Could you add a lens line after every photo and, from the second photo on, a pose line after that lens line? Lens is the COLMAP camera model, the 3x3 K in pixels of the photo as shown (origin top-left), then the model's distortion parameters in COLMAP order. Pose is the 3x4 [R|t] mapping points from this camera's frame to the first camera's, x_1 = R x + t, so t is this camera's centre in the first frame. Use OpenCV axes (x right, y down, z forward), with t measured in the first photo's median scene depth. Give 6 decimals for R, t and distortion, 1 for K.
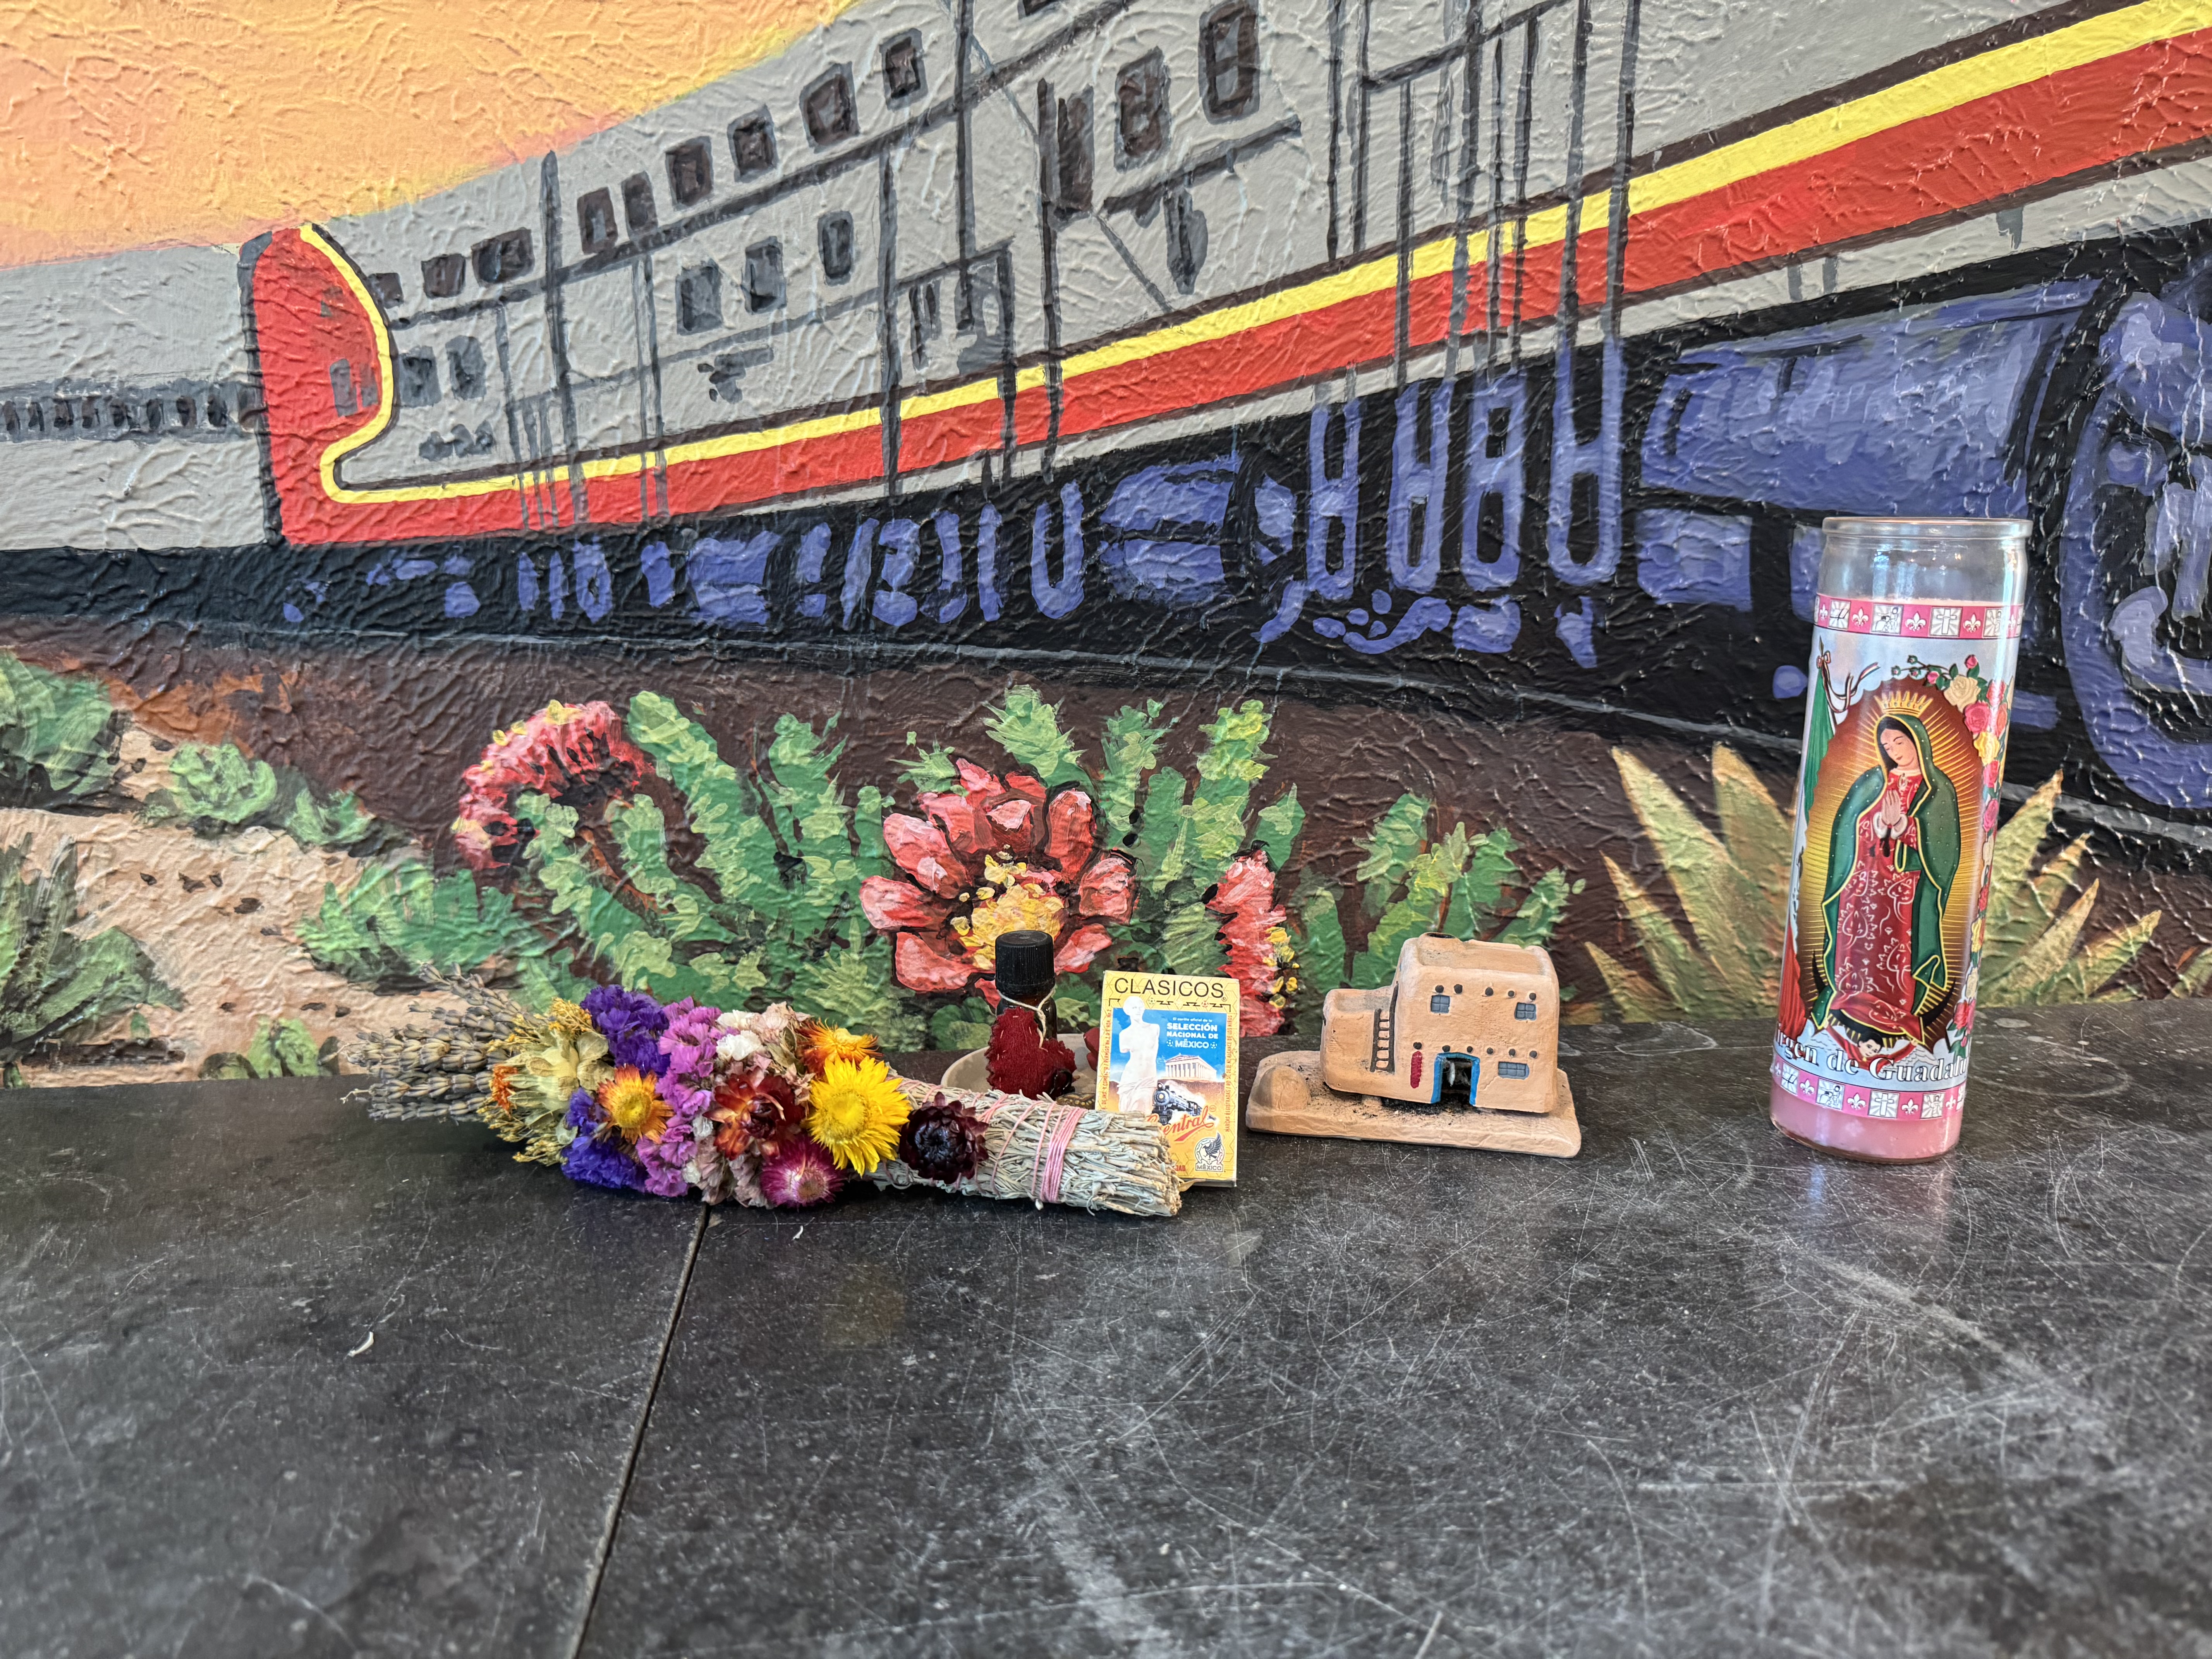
lens RADIAL K [[1563.2, 0, 1108.6], [0, 1563.2, 826.2], [0, 0, 1]] dist [0.014178, -0.016383]
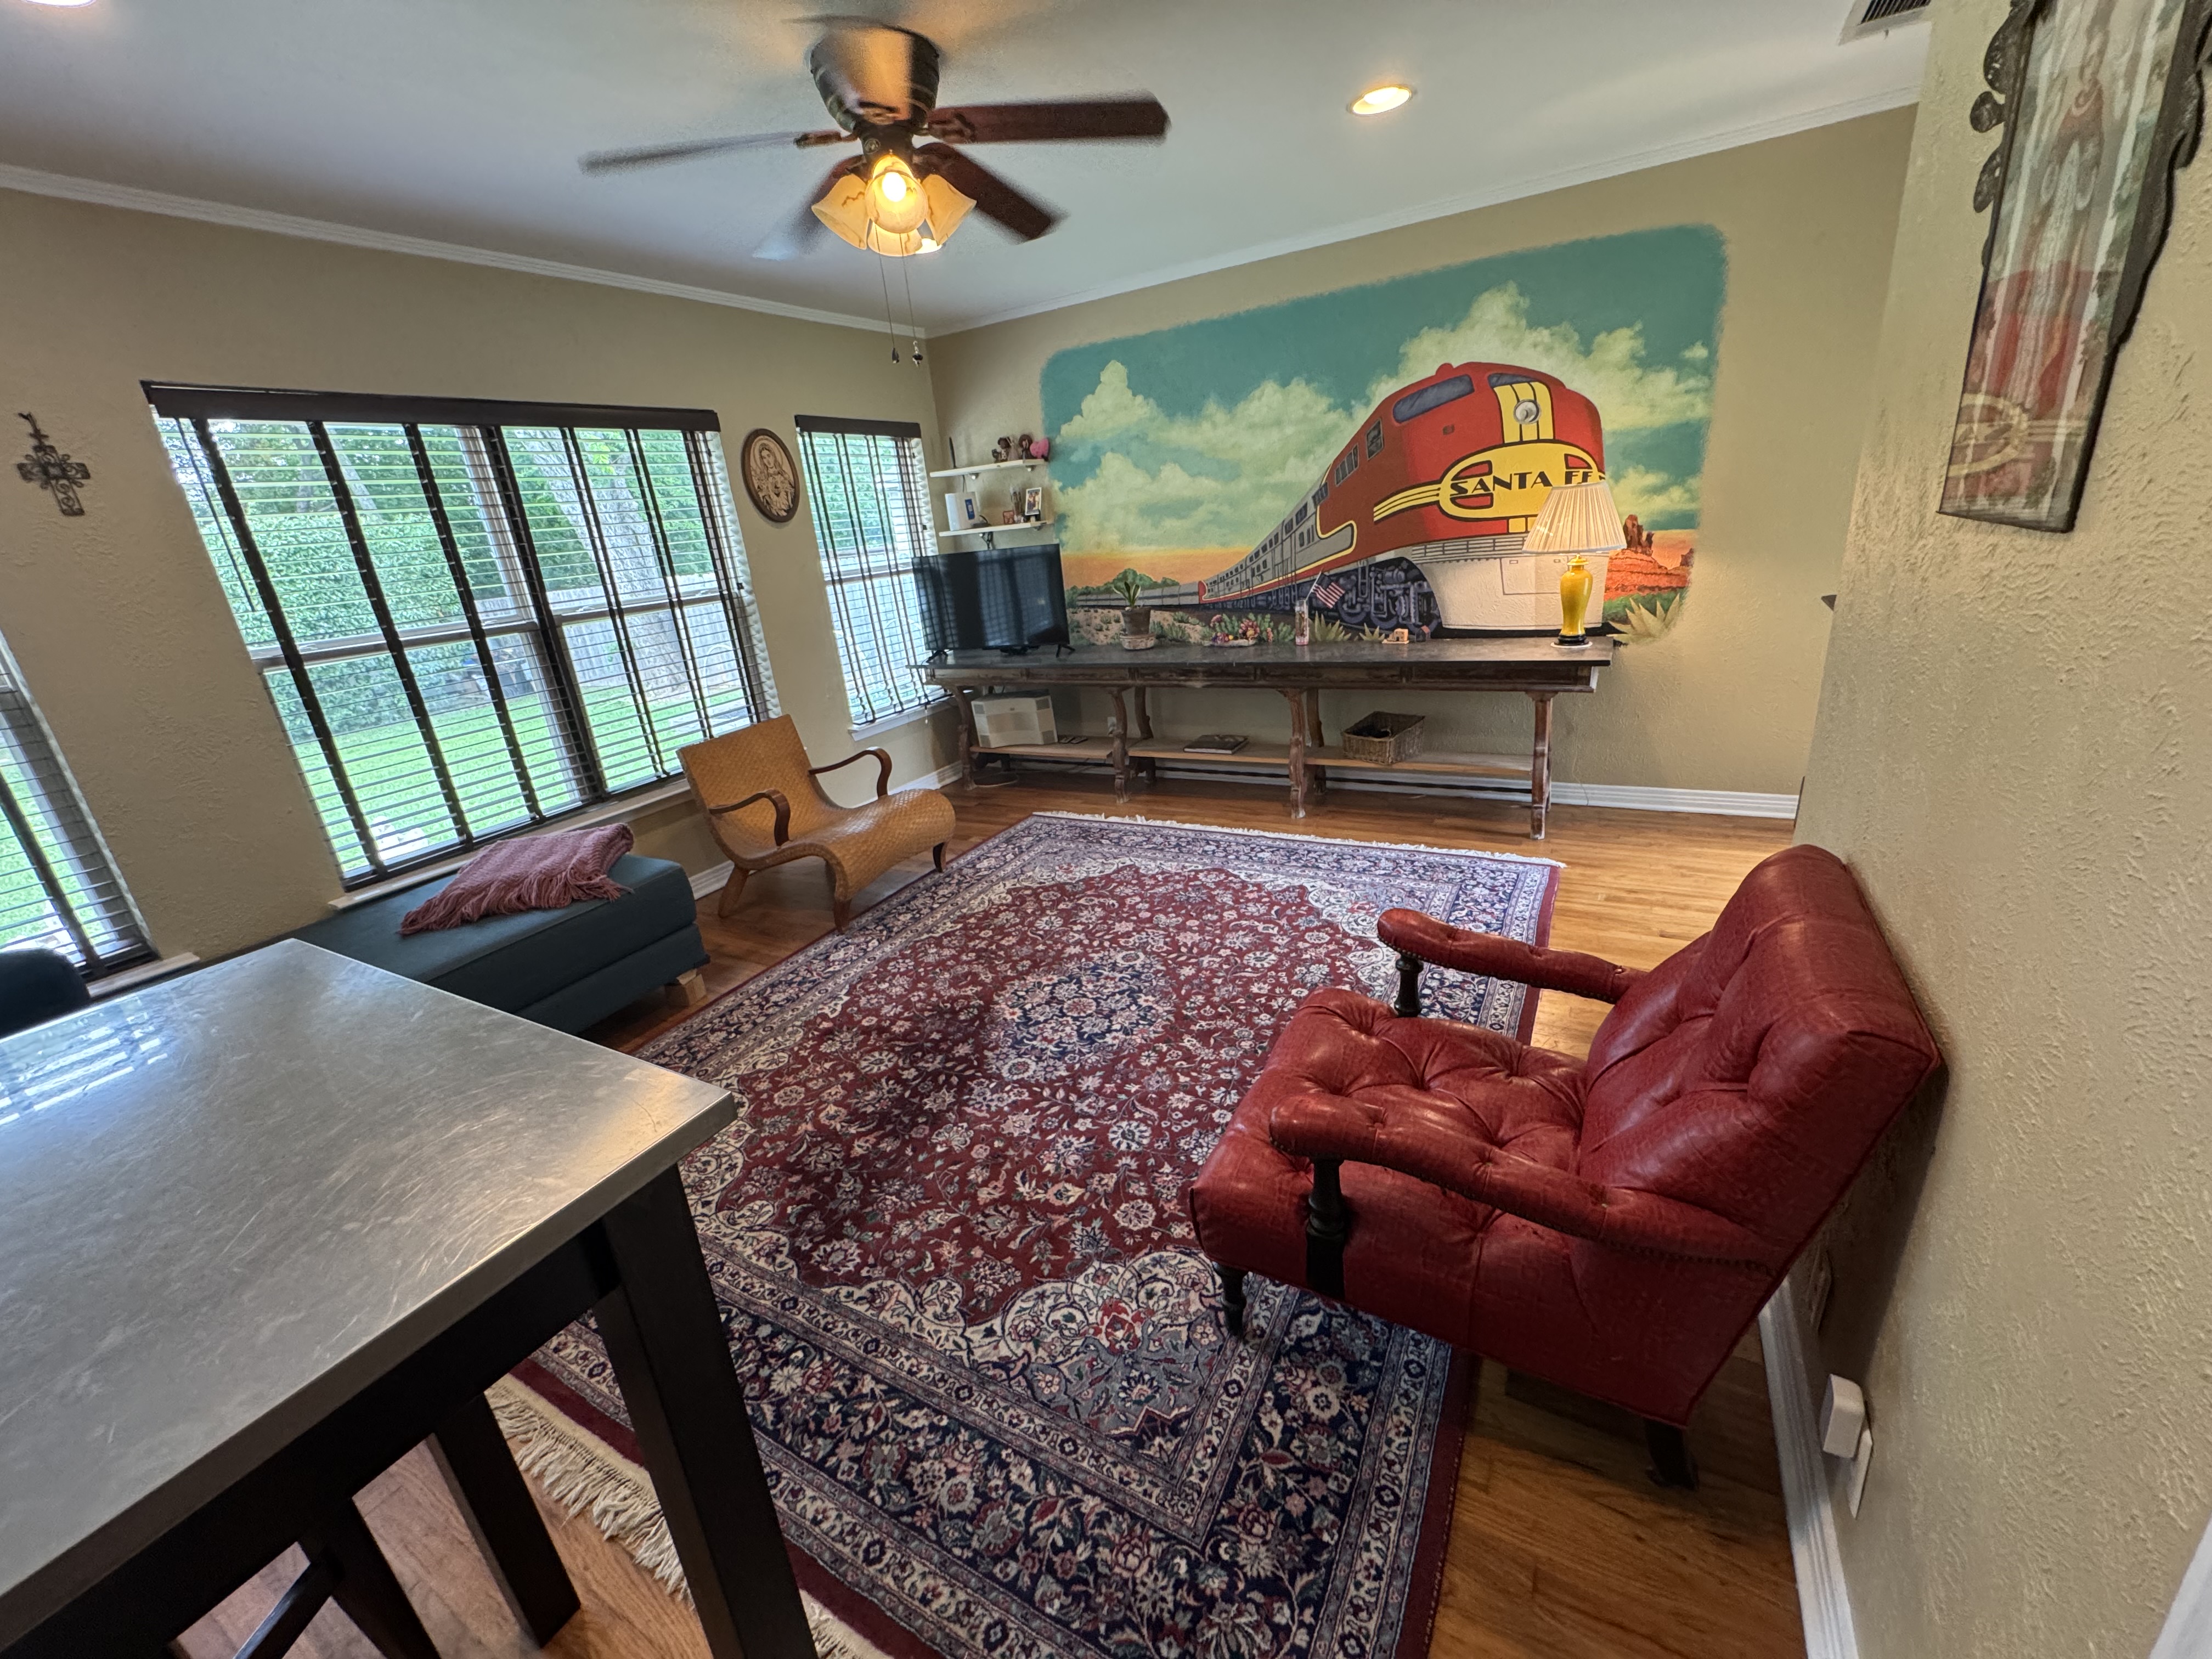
lens RADIAL K [[881.7, 0, 1106.9], [0, 881.7, 827.1], [0, 0, 1]] dist [-0.003214, 0.000186]
pose [[0.816806, 0.124738, -0.563266, 3.251580], [-0.041727, 0.986562, 0.157969, 0.543241], [0.575402, -0.105527, 0.811034, -5.677345]]
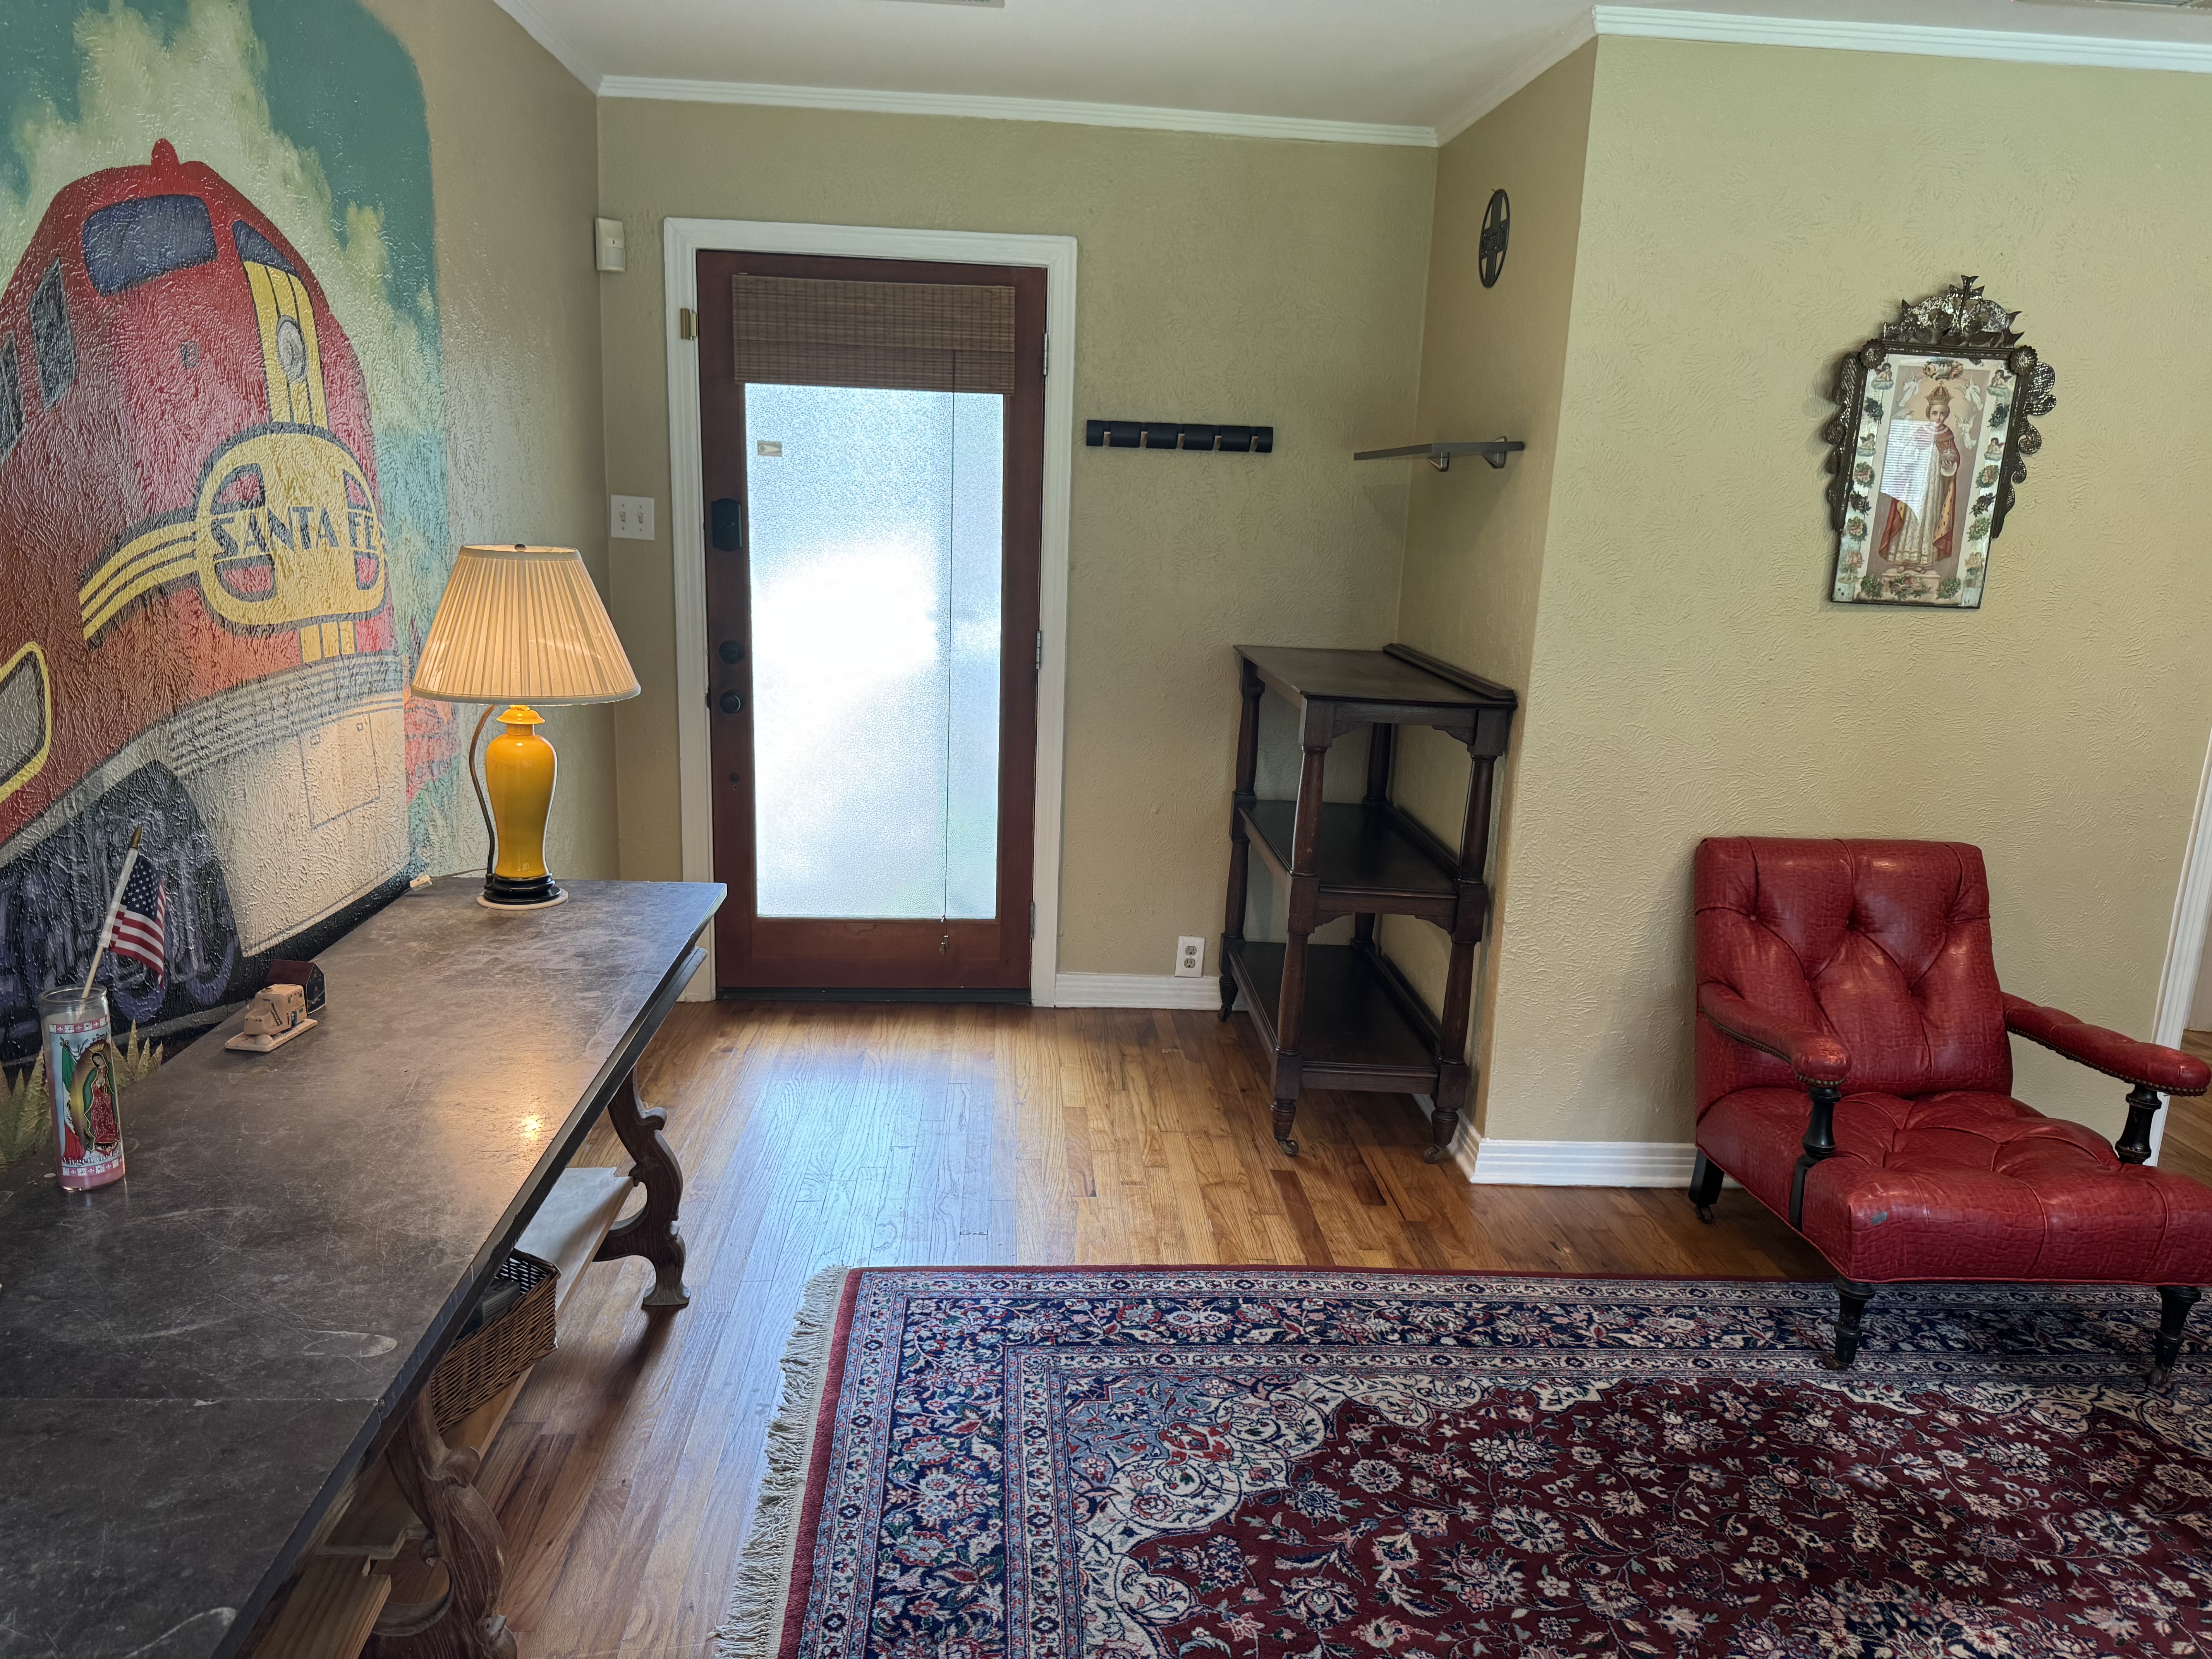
lens RADIAL K [[1563.2, 0, 1101.9], [0, 1563.2, 836.7], [0, 0, 1]] dist [0.014178, -0.016383]
pose [[0.035439, -0.211681, 0.976696, -1.981198], [0.183696, 0.962038, 0.201839, -0.627228], [-0.982344, 0.172262, 0.072979, -1.081627]]
